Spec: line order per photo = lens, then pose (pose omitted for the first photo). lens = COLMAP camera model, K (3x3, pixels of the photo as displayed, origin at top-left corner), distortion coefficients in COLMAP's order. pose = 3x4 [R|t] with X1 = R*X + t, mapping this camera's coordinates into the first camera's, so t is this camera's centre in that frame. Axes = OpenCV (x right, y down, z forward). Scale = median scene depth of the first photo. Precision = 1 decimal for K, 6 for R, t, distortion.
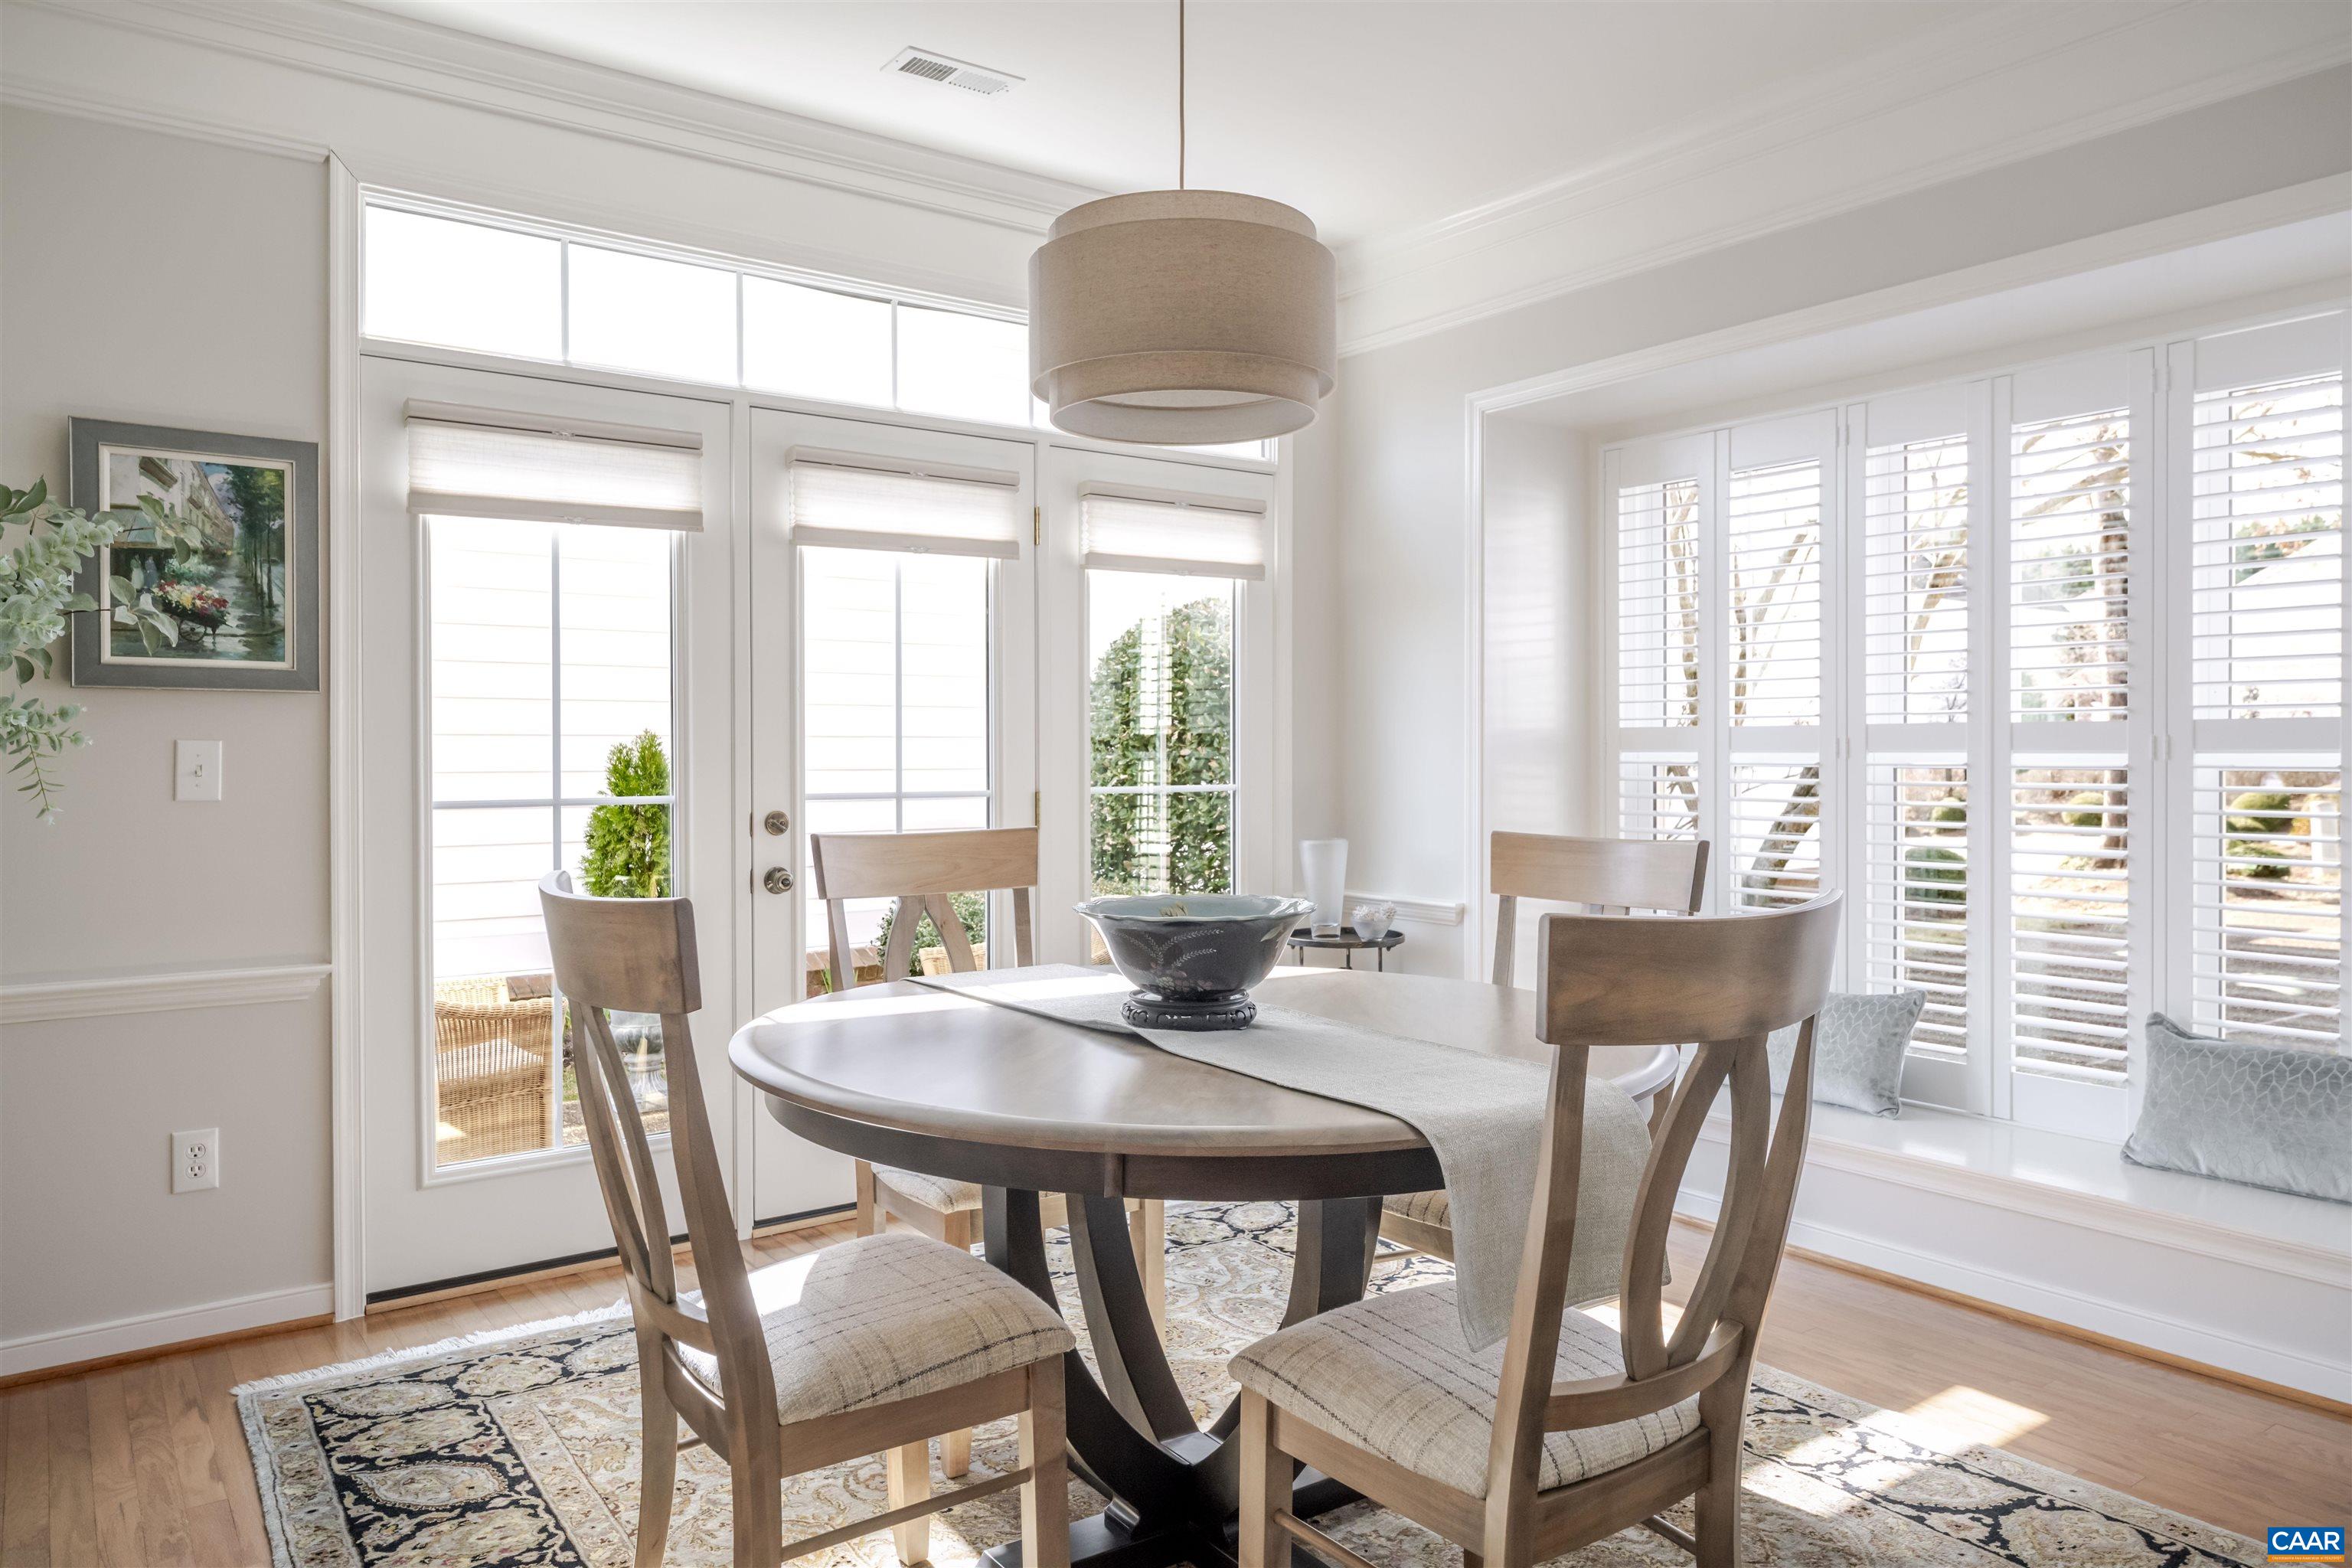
lens RADIAL K [[1550.1, 0, 1176.6], [0, 1550.1, 773.1], [0, 0, 1]] dist [0.003788, -0.001618]
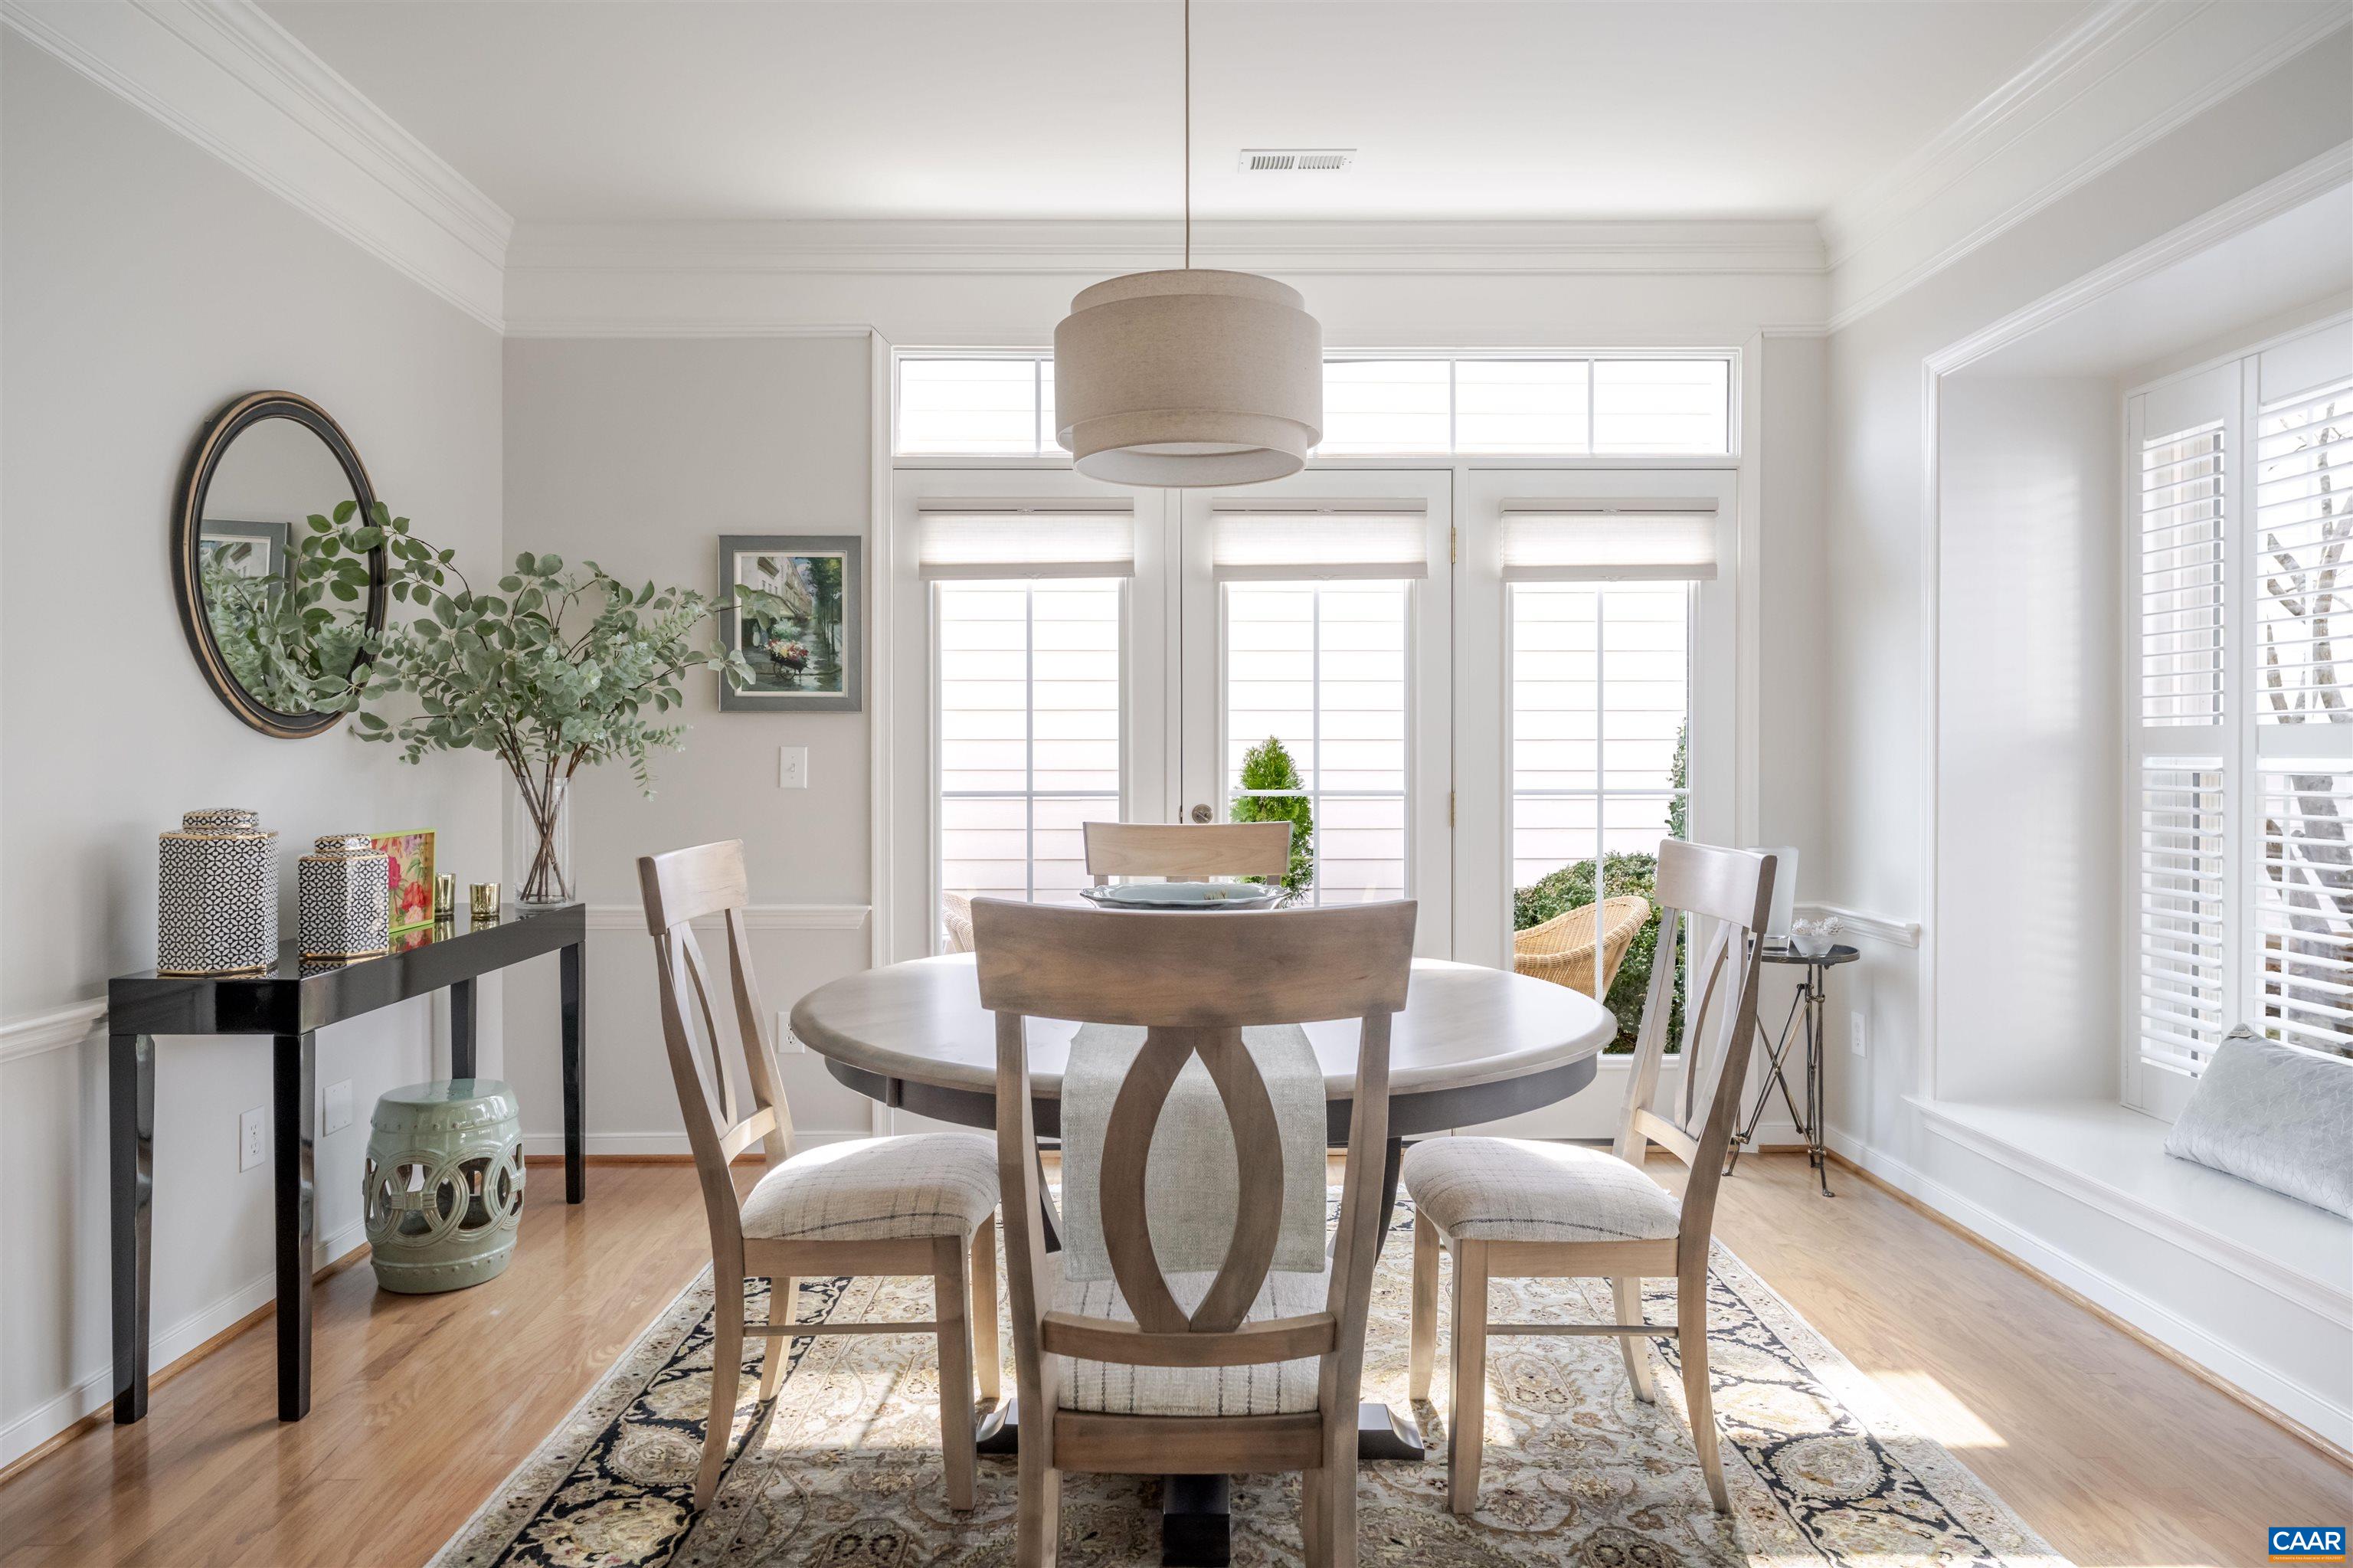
lens RADIAL K [[1444.6, 0, 1174.6], [0, 1444.6, 779.2], [0, 0, 1]] dist [0.005272, 0.000288]
pose [[0.817844, 0.011145, -0.575332, 0.443226], [-0.008404, 0.999937, 0.007425, -0.003452], [0.575378, -0.001237, 0.817887, 0.087021]]
